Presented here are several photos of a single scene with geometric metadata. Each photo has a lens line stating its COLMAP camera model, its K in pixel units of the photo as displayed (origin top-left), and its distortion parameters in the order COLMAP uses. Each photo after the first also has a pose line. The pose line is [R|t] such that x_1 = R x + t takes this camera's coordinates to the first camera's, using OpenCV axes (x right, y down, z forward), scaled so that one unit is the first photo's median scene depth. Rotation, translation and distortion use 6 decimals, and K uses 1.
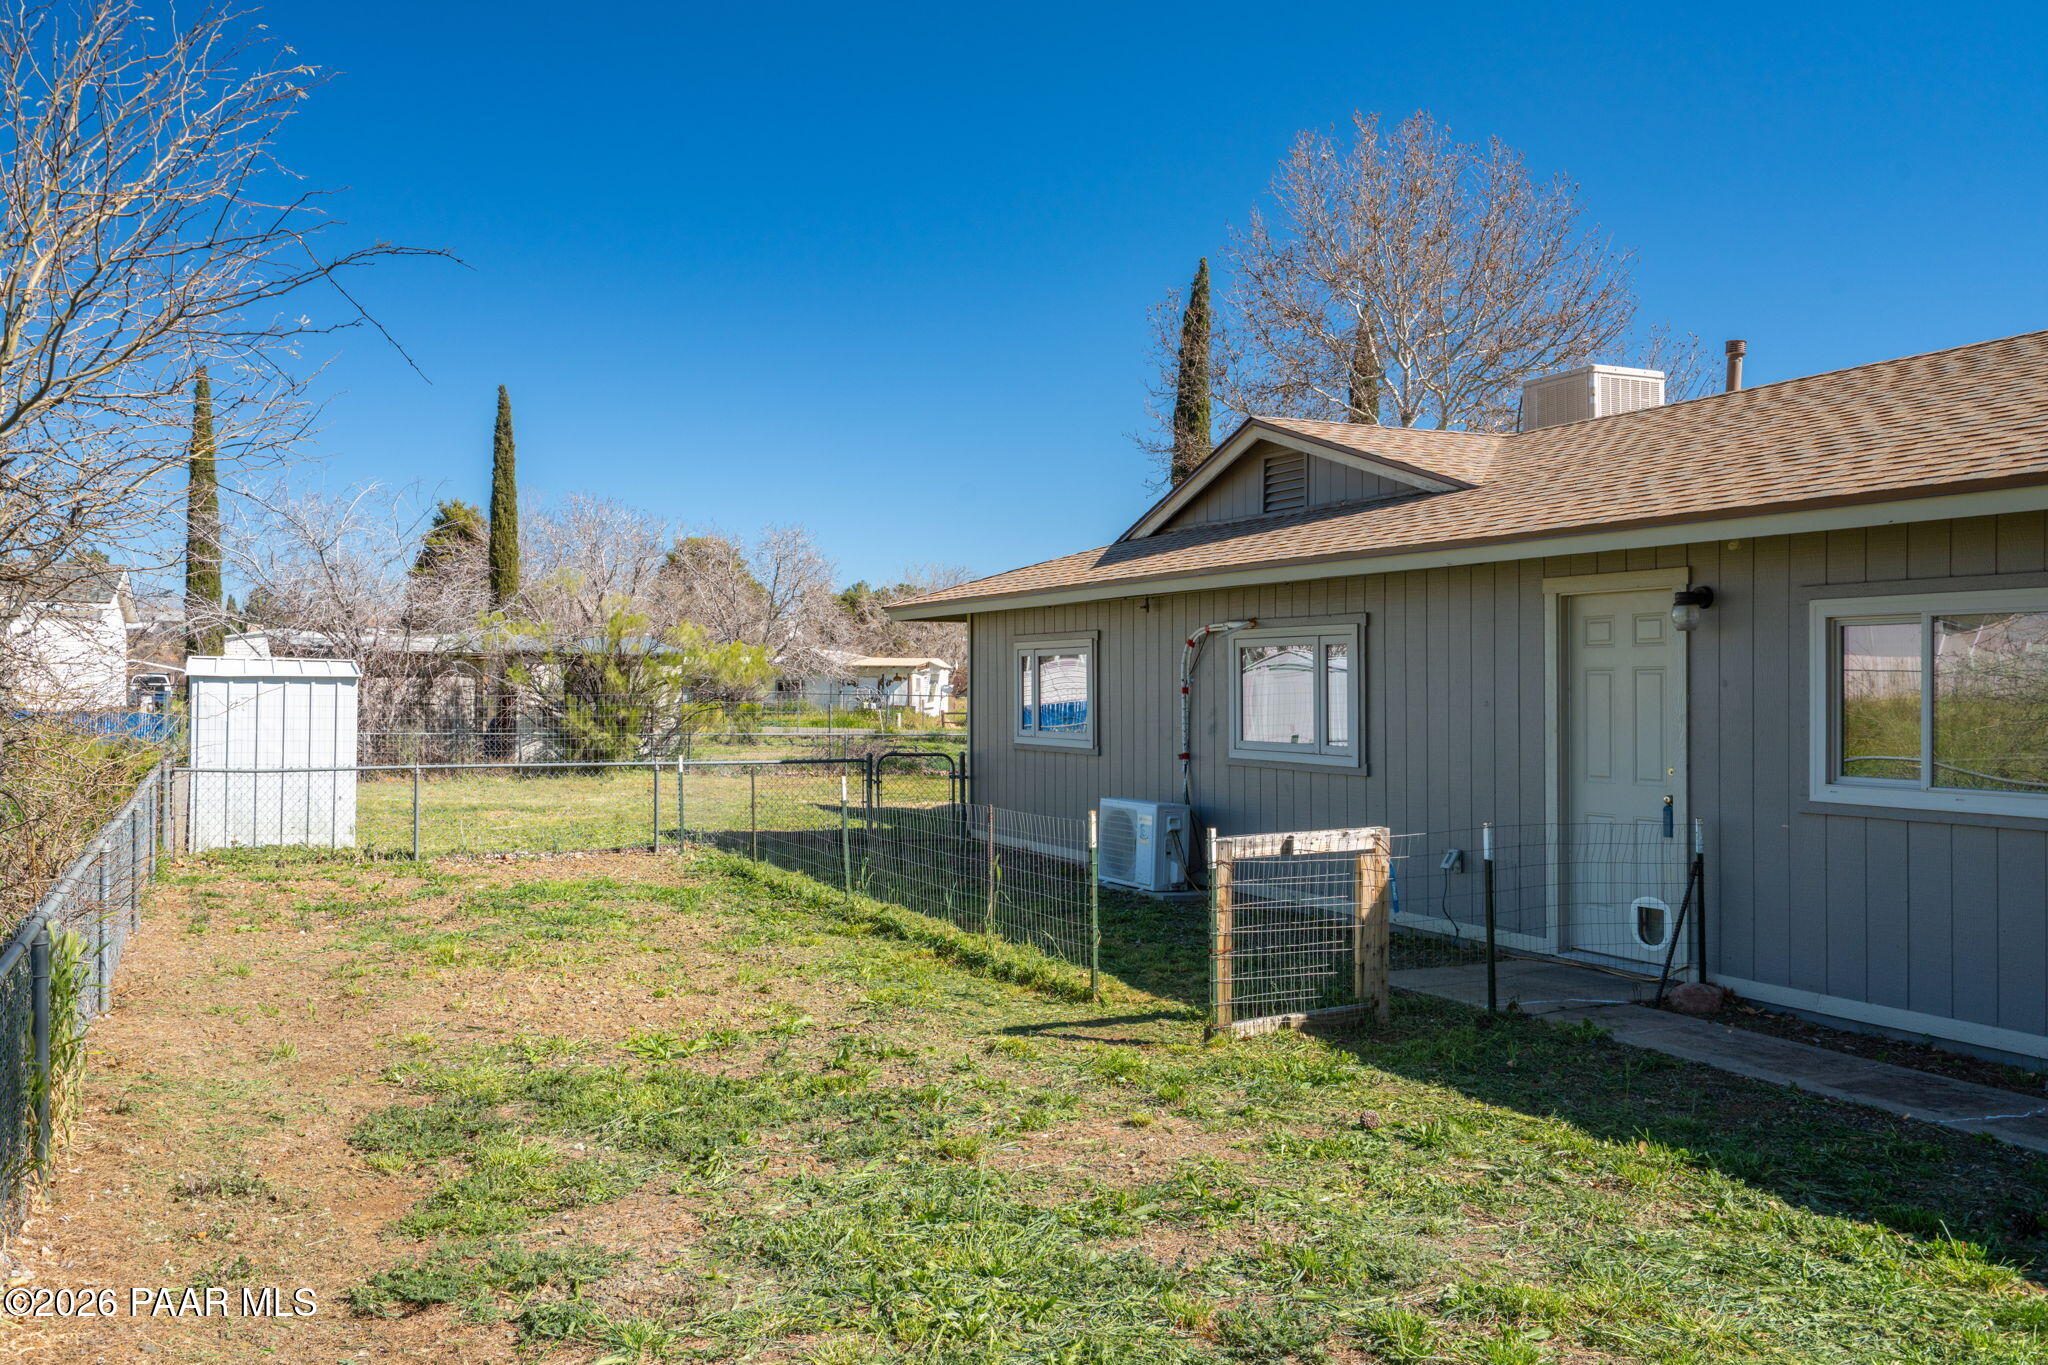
lens RADIAL K [[1562.5, 0, 1048.2], [0, 1562.5, 683.0], [0, 0, 1]] dist [0.007368, 0.001290]
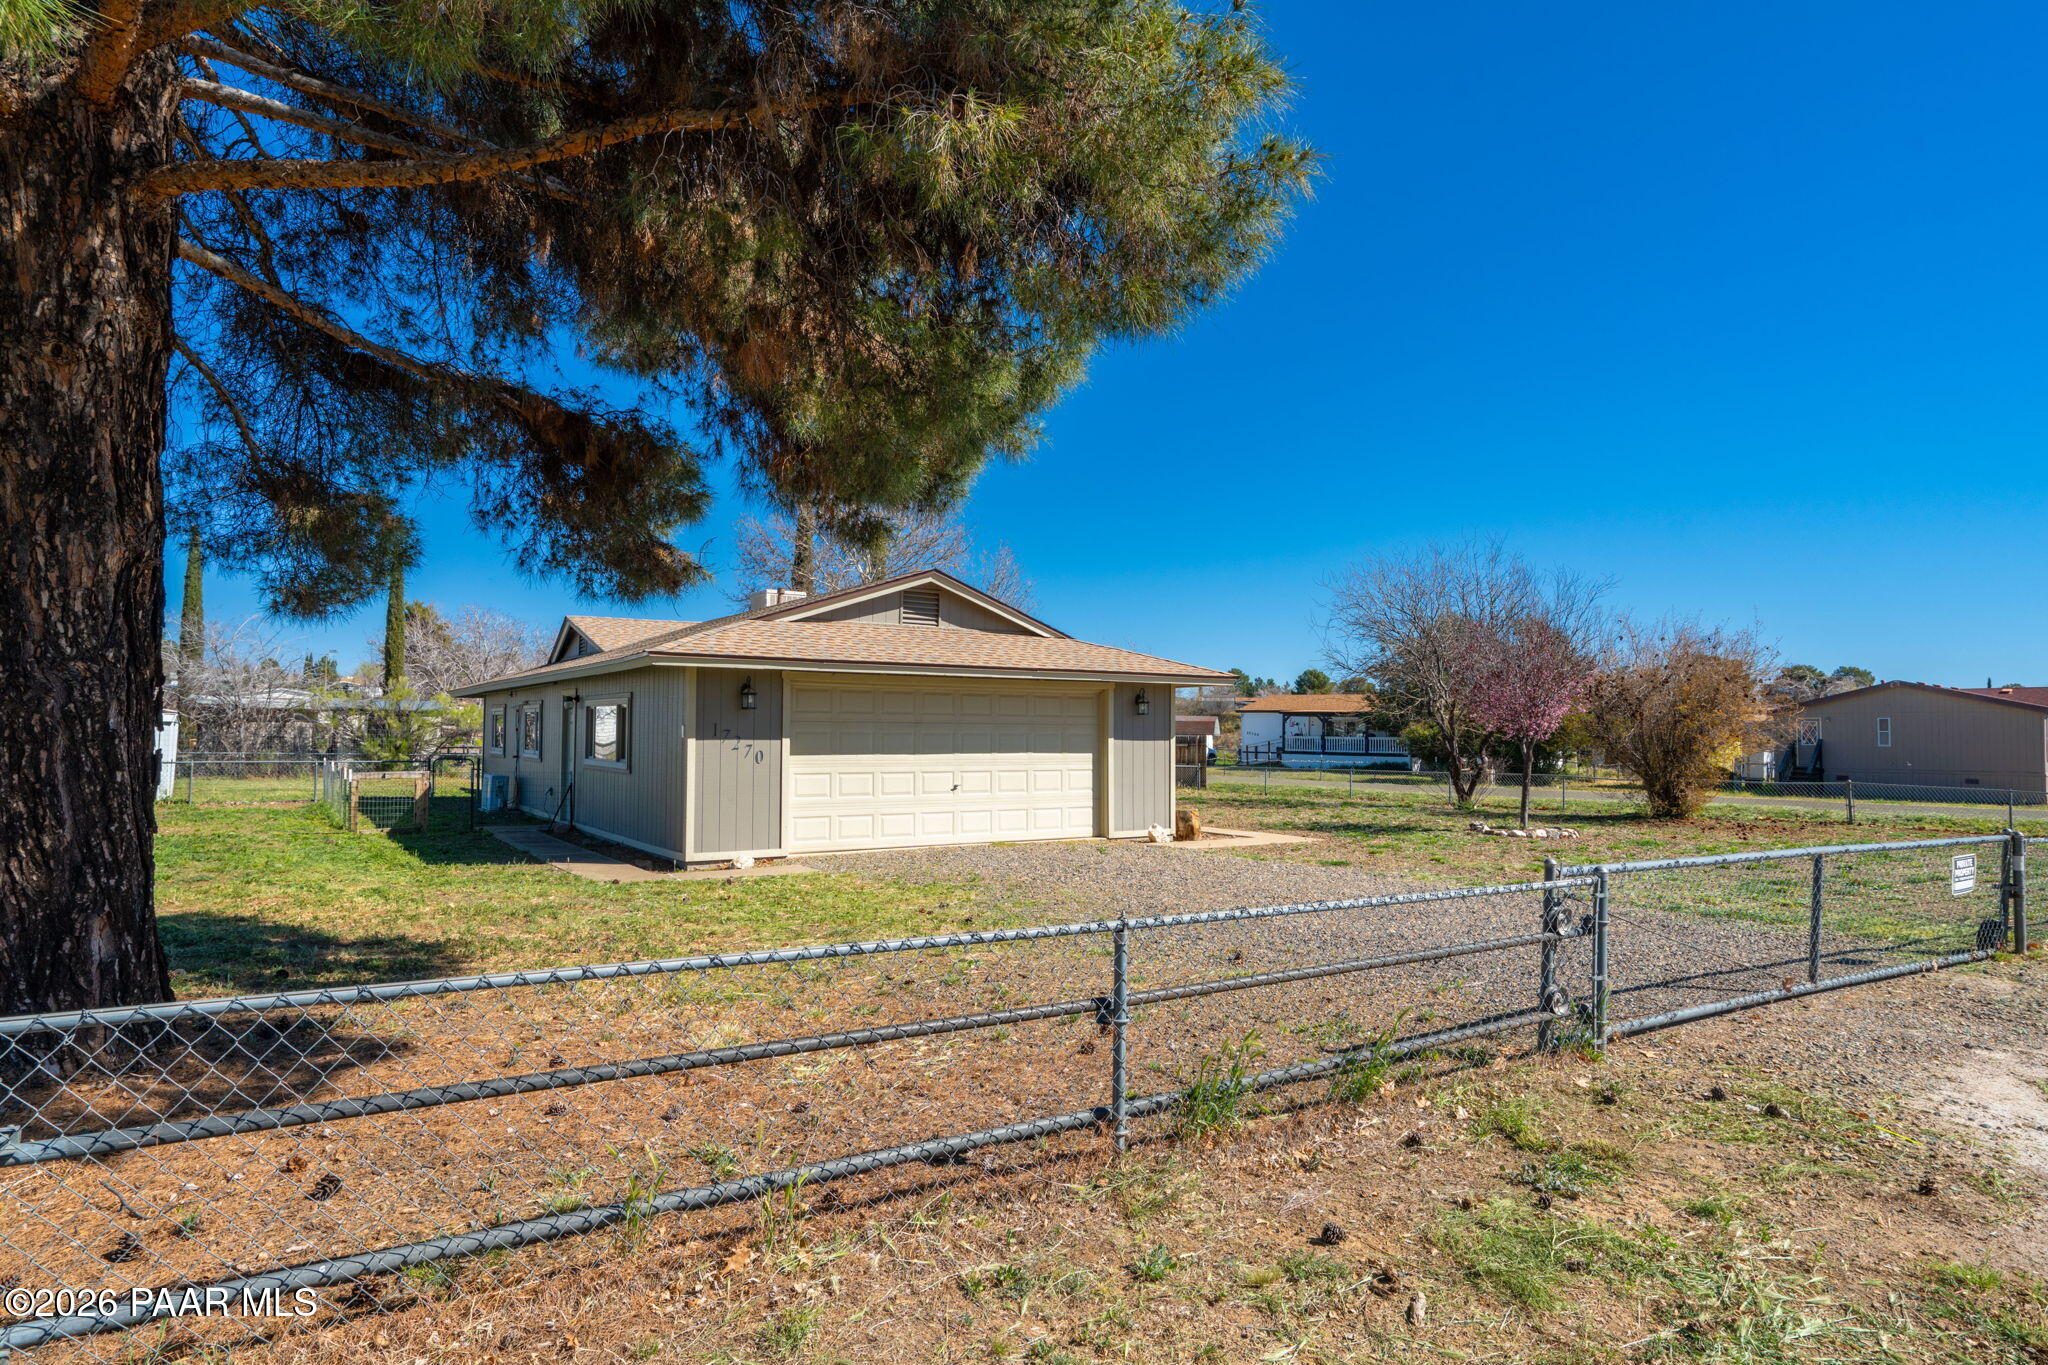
lens RADIAL K [[1125.8, 0, 1018.6], [0, 1125.8, 688.8], [0, 0, 1]] dist [0.011644, 0.001064]
pose [[0.995712, 0.010477, 0.091914, 0.322153], [-0.006900, 0.999210, -0.039142, 0.003056], [-0.092251, 0.038340, 0.994997, -0.370459]]
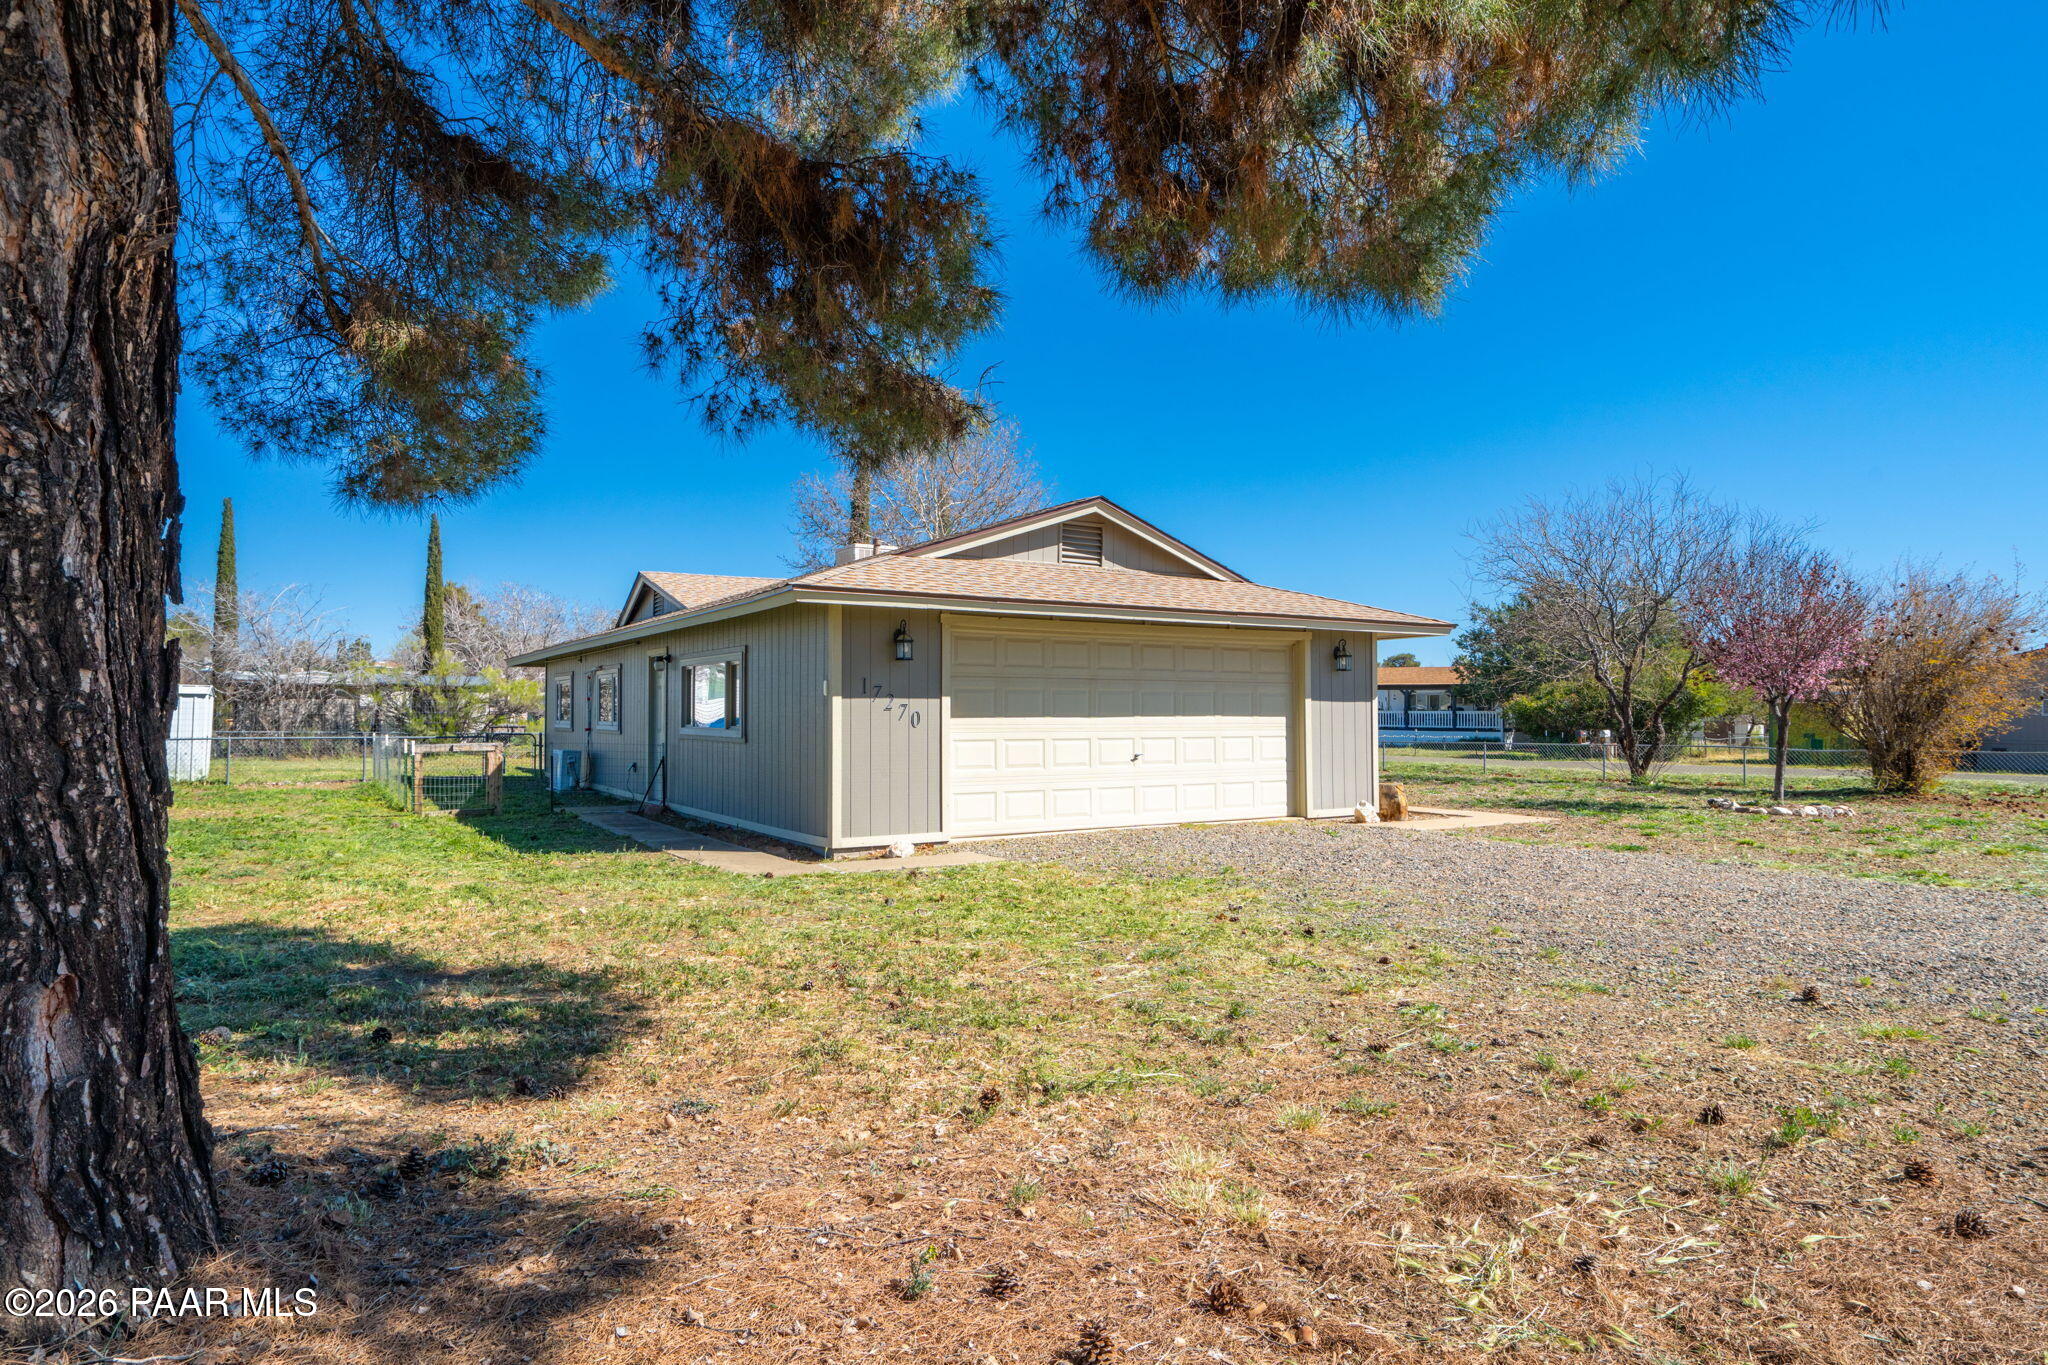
lens RADIAL K [[1142.3, 0, 1024.0], [0, 1142.3, 682.5], [0, 0, 1]] dist [0.013790, -0.000301]
pose [[0.997679, 0.002383, 0.068058, 0.268699], [-0.000535, 0.999631, -0.027159, 0.011697], [-0.068098, 0.027060, 0.997312, -0.281827]]
